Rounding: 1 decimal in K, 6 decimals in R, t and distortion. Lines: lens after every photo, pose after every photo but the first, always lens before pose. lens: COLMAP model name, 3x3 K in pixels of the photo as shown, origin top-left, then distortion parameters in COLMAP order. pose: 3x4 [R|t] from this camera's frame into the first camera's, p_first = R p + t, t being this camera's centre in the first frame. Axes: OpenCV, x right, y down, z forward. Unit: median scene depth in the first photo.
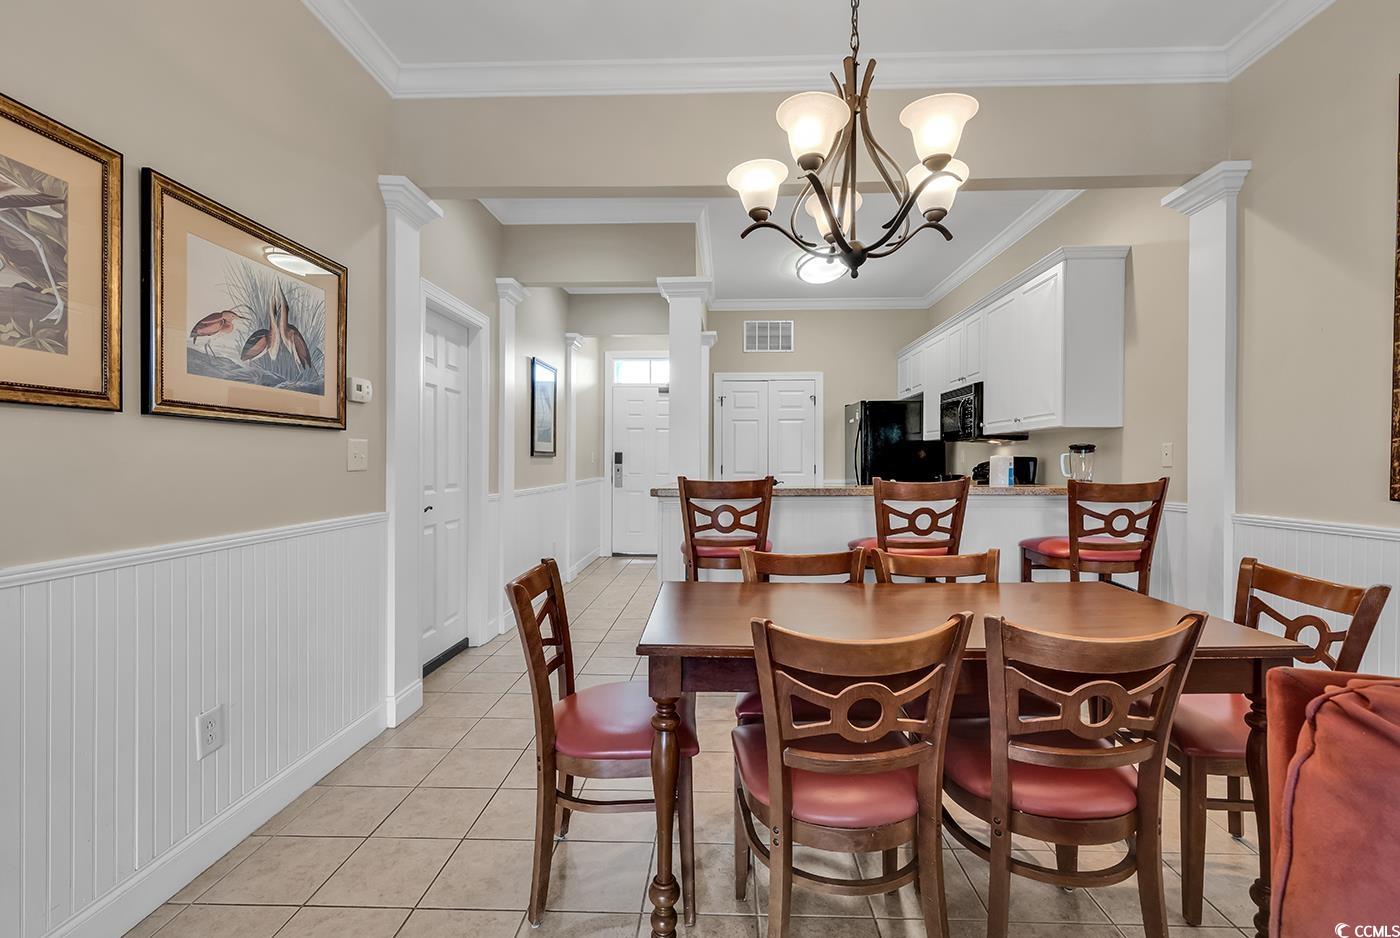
lens RADIAL K [[639.5, 0, 700.1], [0, 639.5, 464.9], [0, 0, 1]] dist [0.010812, 0.000278]
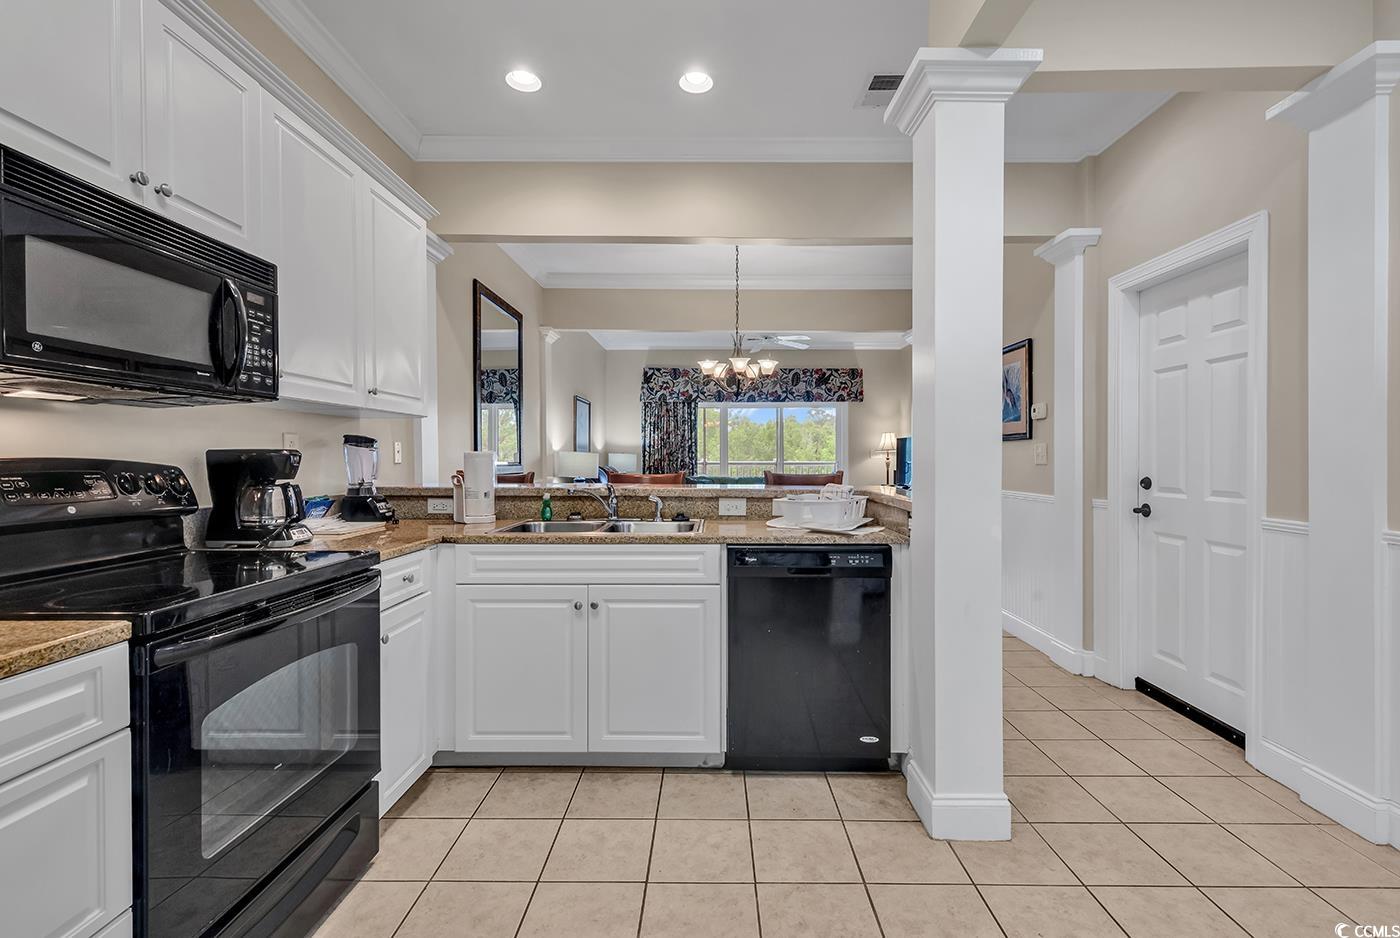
lens RADIAL K [[639.5, 0, 689.4], [0, 639.5, 473.7], [0, 0, 1]] dist [0.010812, 0.000278]
pose [[-0.999958, -0.001057, -0.009137, 0.268074], [-0.001344, 0.999502, 0.031534, -0.015753], [0.009099, 0.031545, -0.999461, 2.189219]]
